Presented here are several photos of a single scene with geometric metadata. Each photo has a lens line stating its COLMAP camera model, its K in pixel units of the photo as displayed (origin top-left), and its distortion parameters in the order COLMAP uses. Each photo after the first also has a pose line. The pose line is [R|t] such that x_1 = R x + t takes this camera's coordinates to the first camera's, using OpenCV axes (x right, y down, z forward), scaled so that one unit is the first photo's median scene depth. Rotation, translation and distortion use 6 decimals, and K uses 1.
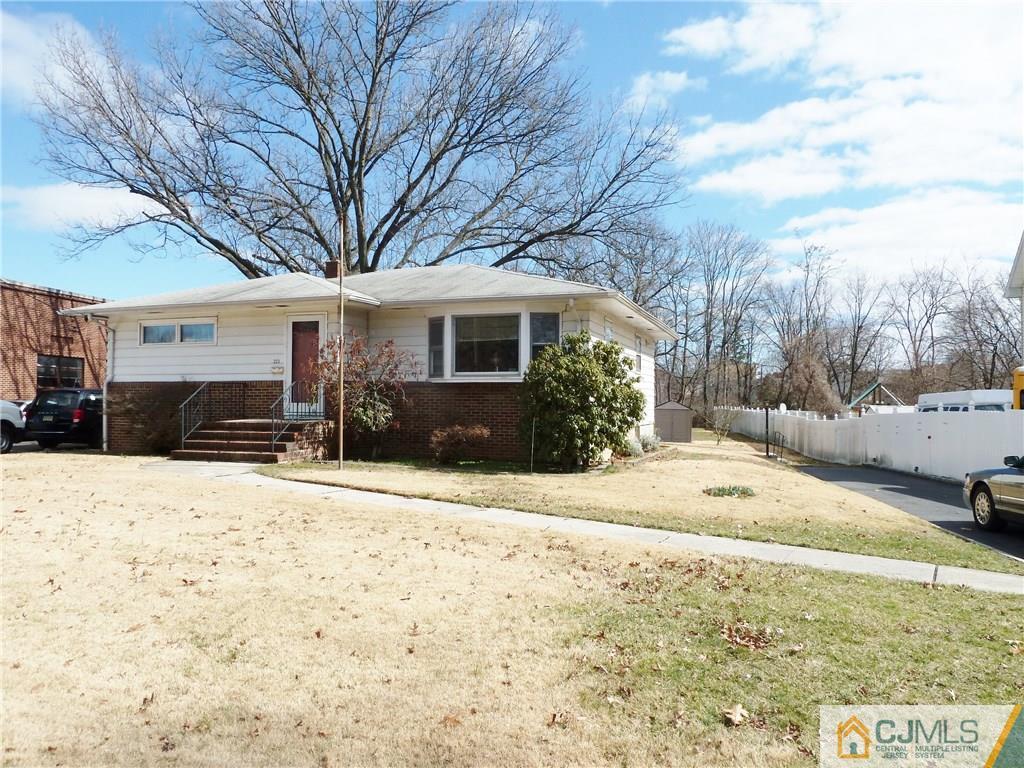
lens RADIAL K [[744.6, 0, 512.1], [0, 744.6, 398.8], [0, 0, 1]] dist [0.001457, 0.000352]
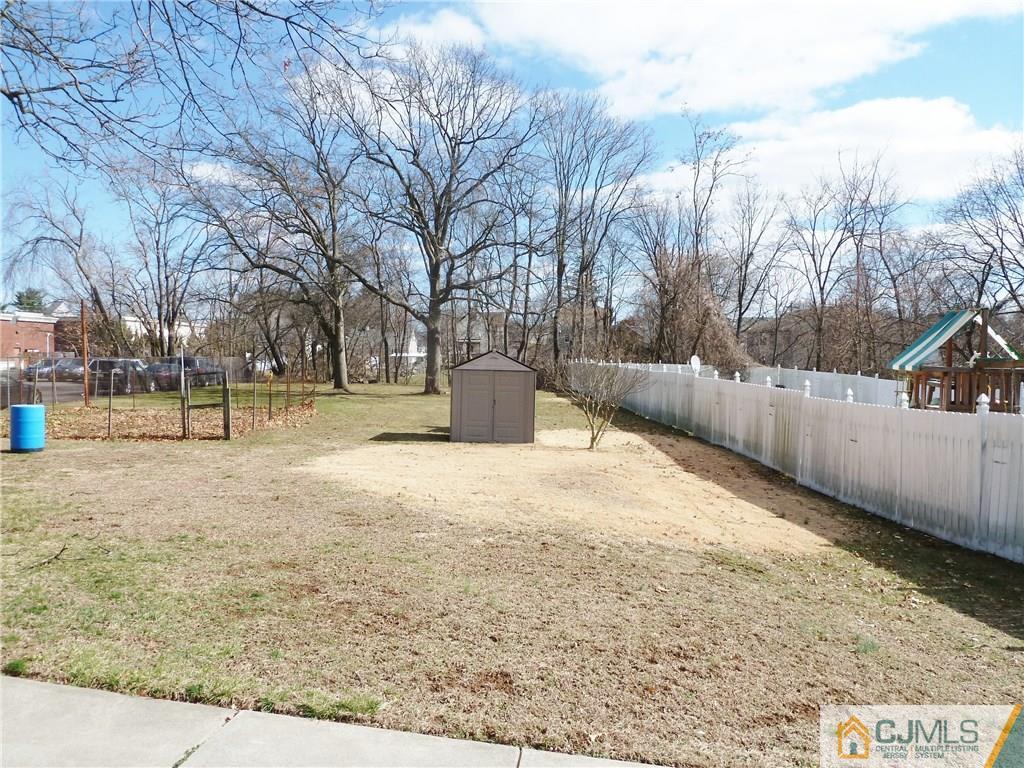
lens RADIAL K [[756.4, 0, 512.0], [0, 756.4, 384.0], [0, 0, 1]] dist [-0.001498, -0.001086]
pose [[0.979709, -0.007647, 0.200280, 0.087353], [-0.001580, 0.998946, 0.045871, 0.001380], [-0.200420, -0.045257, 0.978664, 0.357383]]
